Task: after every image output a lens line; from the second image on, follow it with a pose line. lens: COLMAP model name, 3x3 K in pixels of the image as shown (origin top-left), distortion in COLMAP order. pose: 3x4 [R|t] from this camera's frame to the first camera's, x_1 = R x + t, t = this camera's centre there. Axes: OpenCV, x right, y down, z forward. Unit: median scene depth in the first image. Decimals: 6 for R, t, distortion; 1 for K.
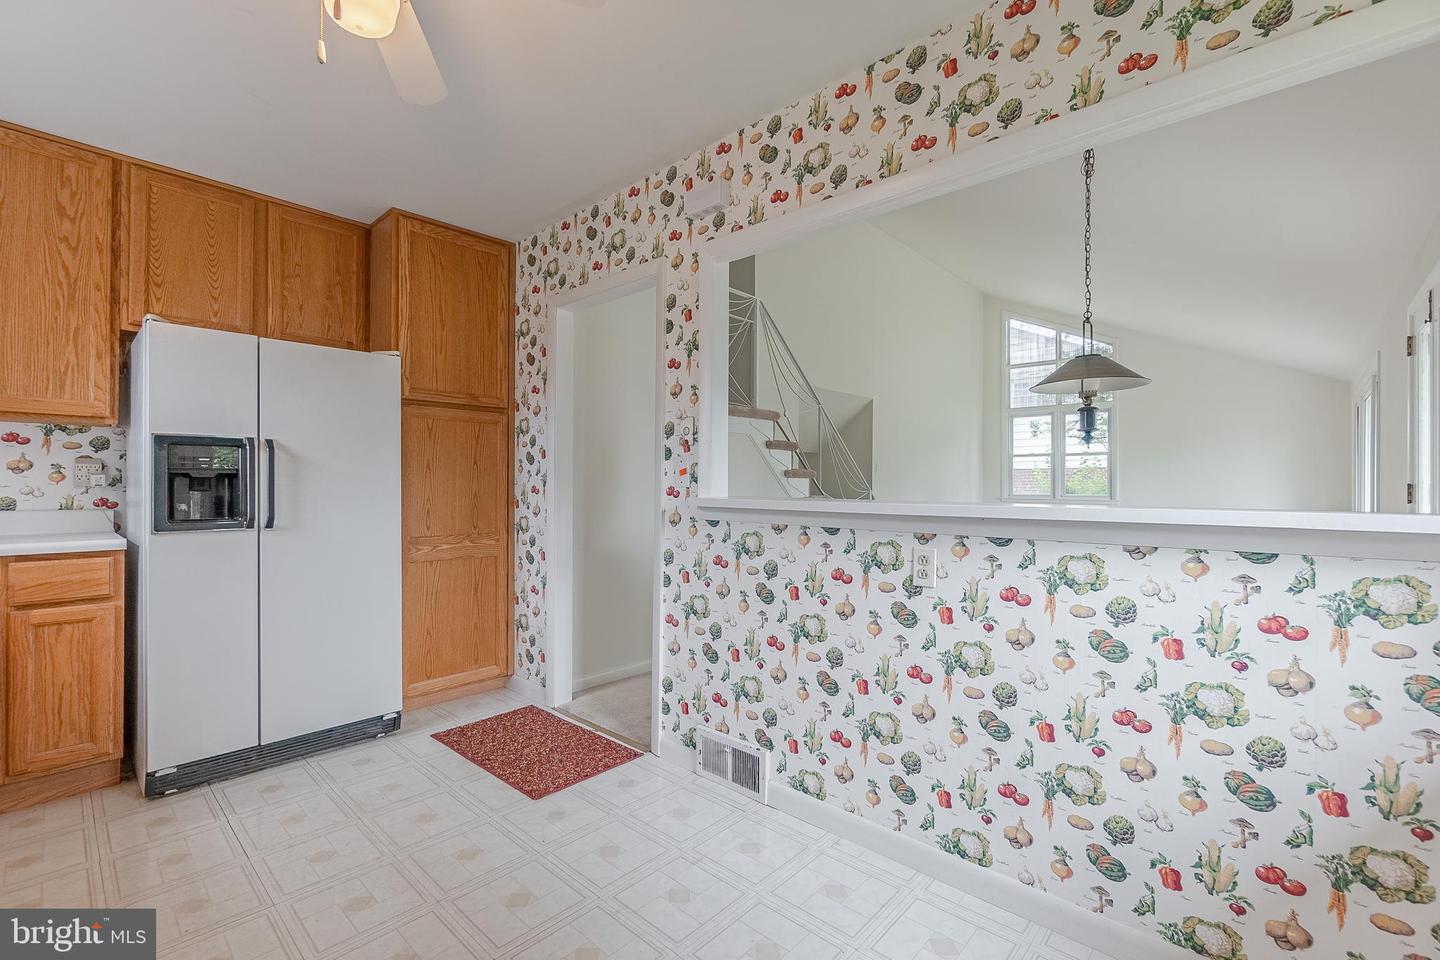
lens RADIAL K [[639.0, 0, 725.9], [0, 639.0, 479.9], [0, 0, 1]] dist [0.001903, 0.000026]
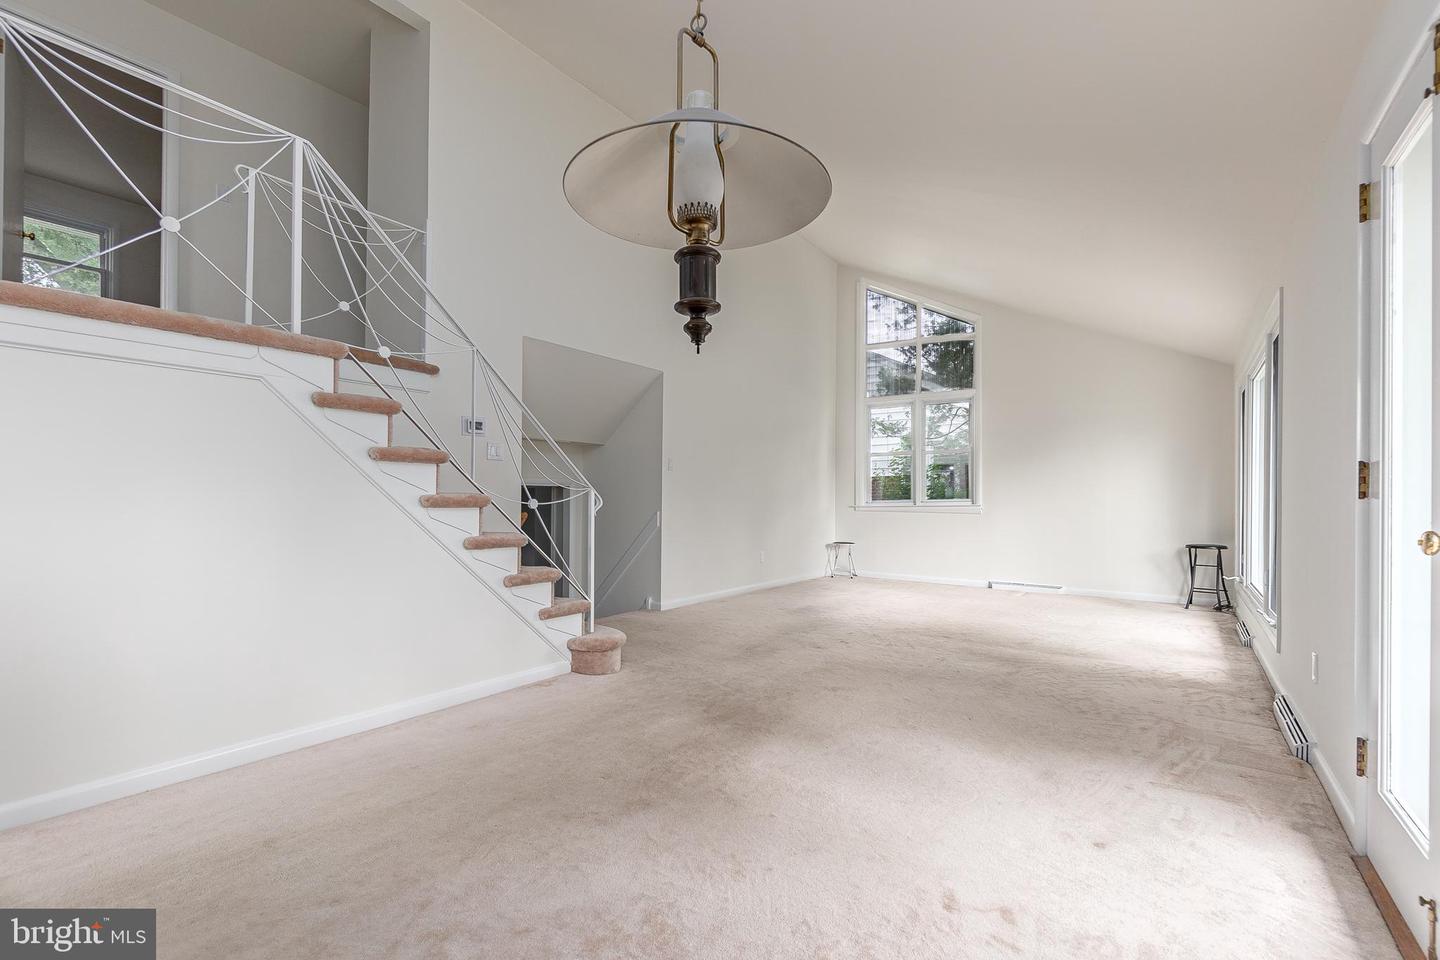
lens RADIAL K [[639.0, 0, 717.2], [0, 639.0, 485.3], [0, 0, 1]] dist [0.001903, 0.000026]
pose [[0.994391, 0.001312, 0.105758, 0.362250], [-0.000055, 0.999929, -0.011885, 0.026330], [-0.105766, 0.011812, 0.994321, 0.403816]]
